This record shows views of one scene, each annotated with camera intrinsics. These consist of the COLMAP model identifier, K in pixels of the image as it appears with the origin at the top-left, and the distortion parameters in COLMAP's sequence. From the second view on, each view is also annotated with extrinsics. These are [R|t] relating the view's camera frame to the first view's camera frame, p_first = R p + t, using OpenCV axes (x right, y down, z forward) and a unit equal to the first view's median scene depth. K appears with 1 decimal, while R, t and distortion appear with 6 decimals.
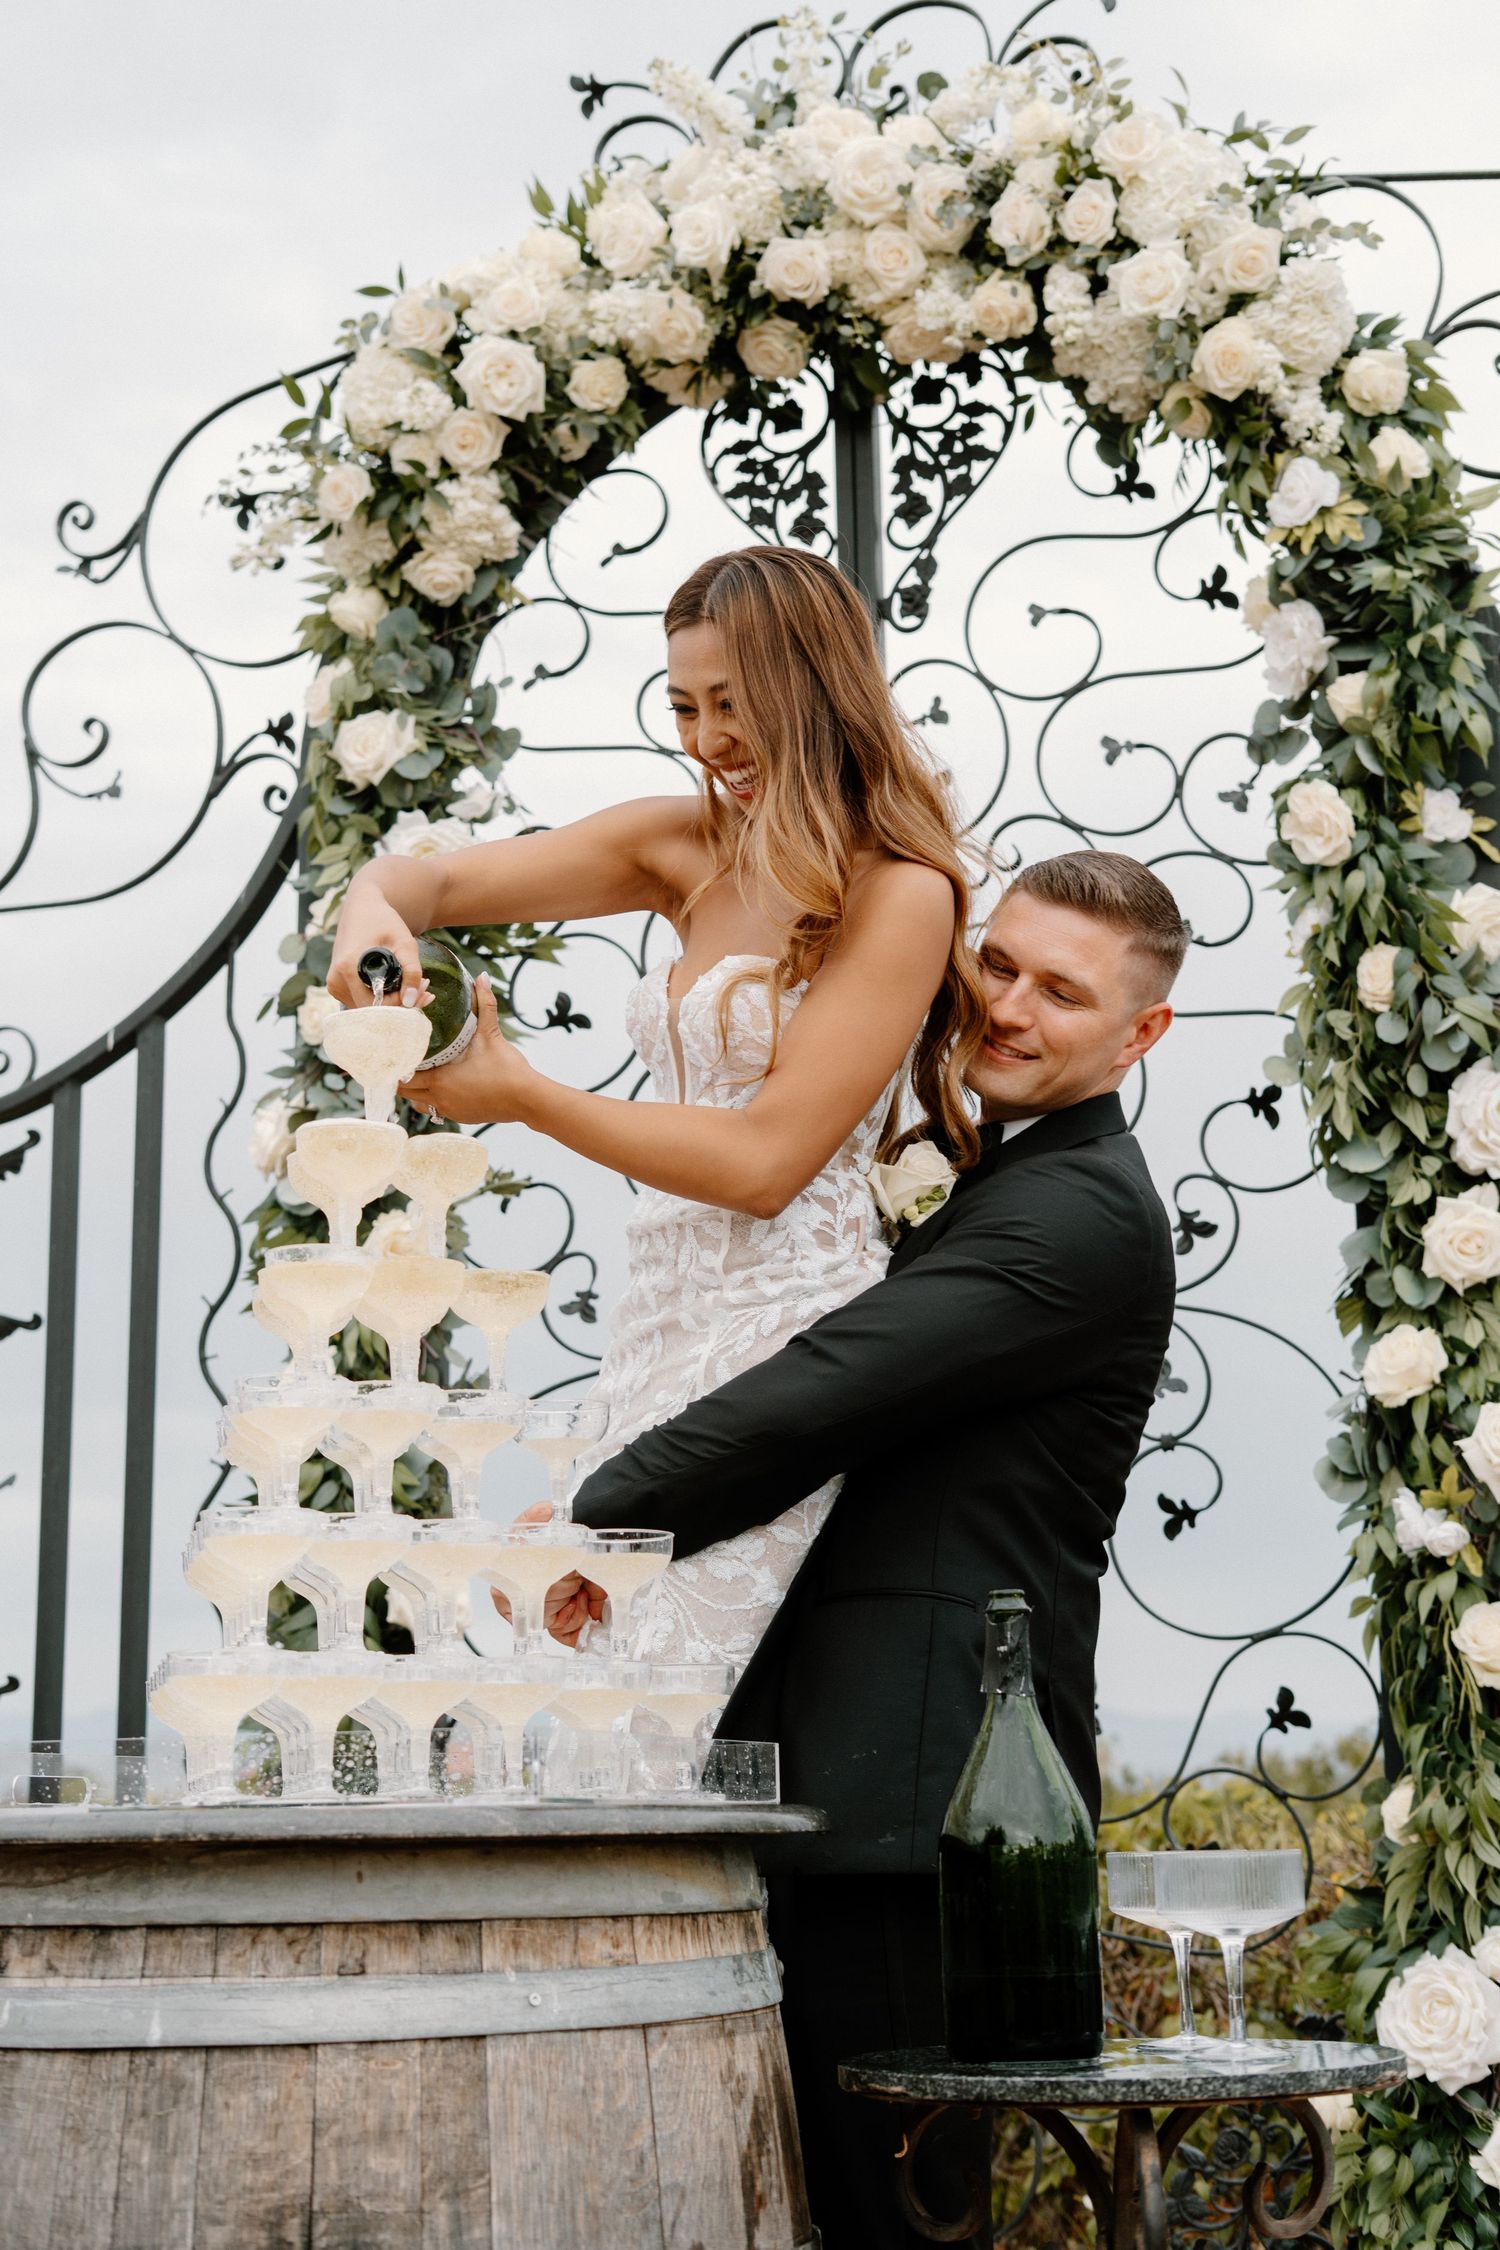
lens RADIAL K [[3186.1, 0, 754.9], [0, 3186.1, 1116.9], [0, 0, 1]] dist [0.016383, 0.000000]
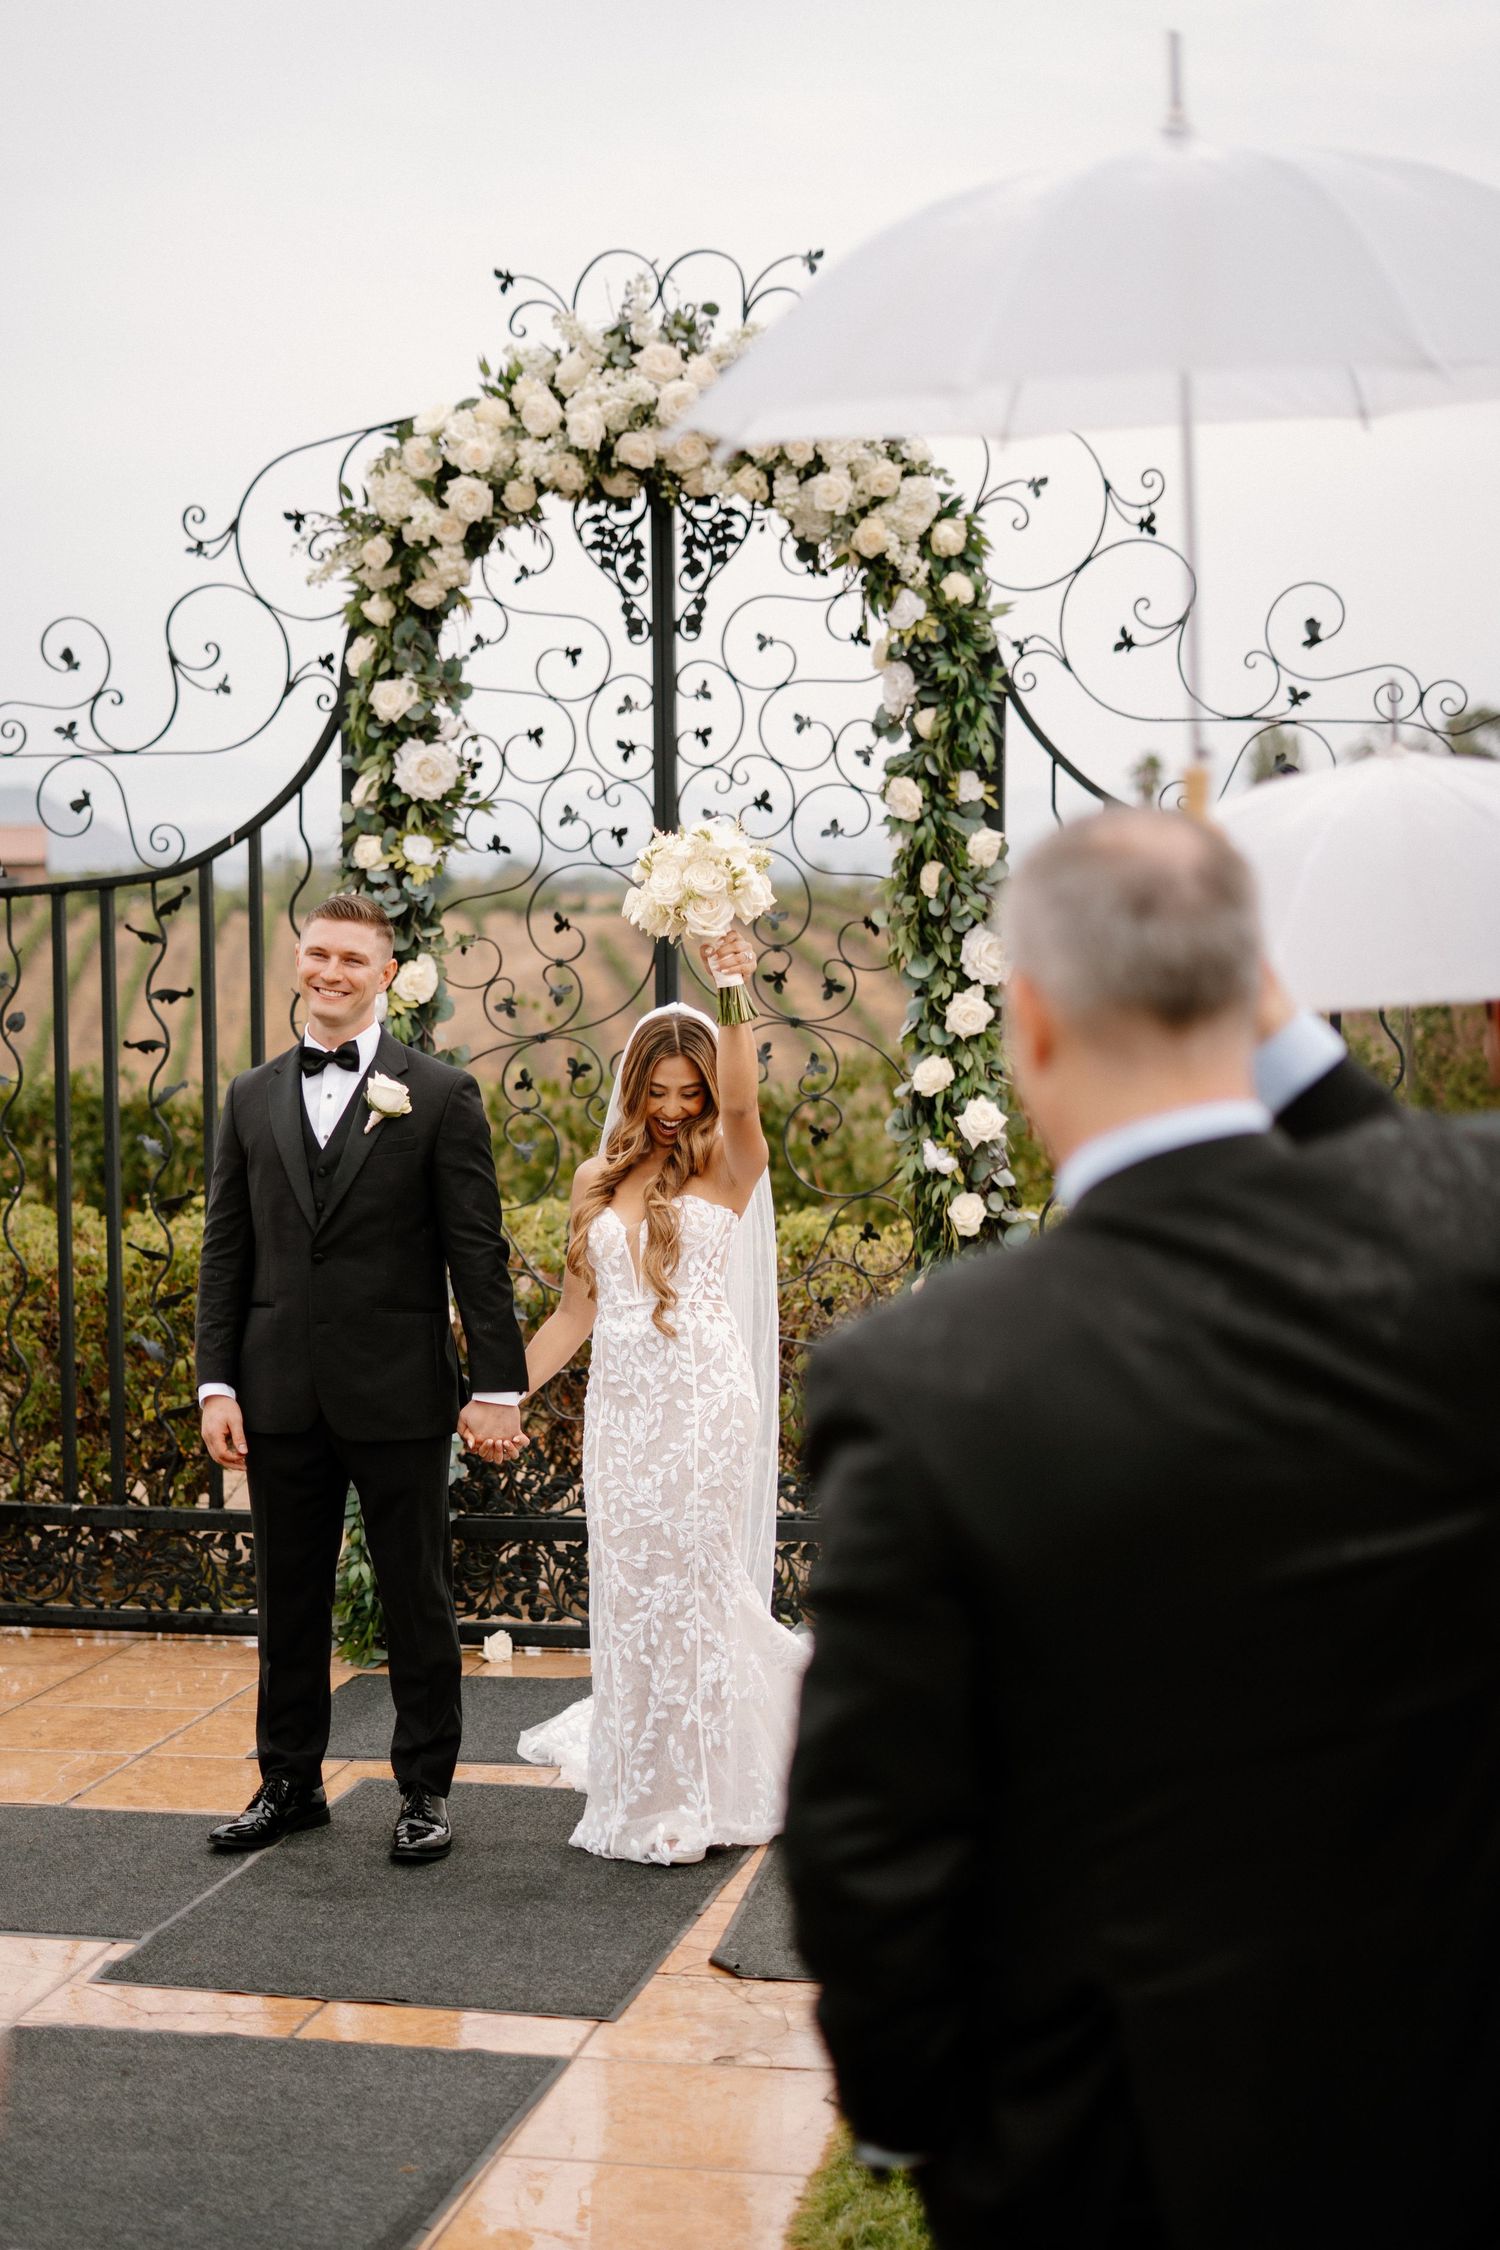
lens RADIAL K [[3186.1, 0, 744.1], [0, 3186.1, 1124.4], [0, 0, 1]] dist [0.016383, 0.000000]
pose [[0.992690, 0.002688, 0.120665, -0.142323], [-0.034965, 0.963285, 0.266193, -0.379137], [-0.115520, -0.268466, 0.956337, -0.828295]]
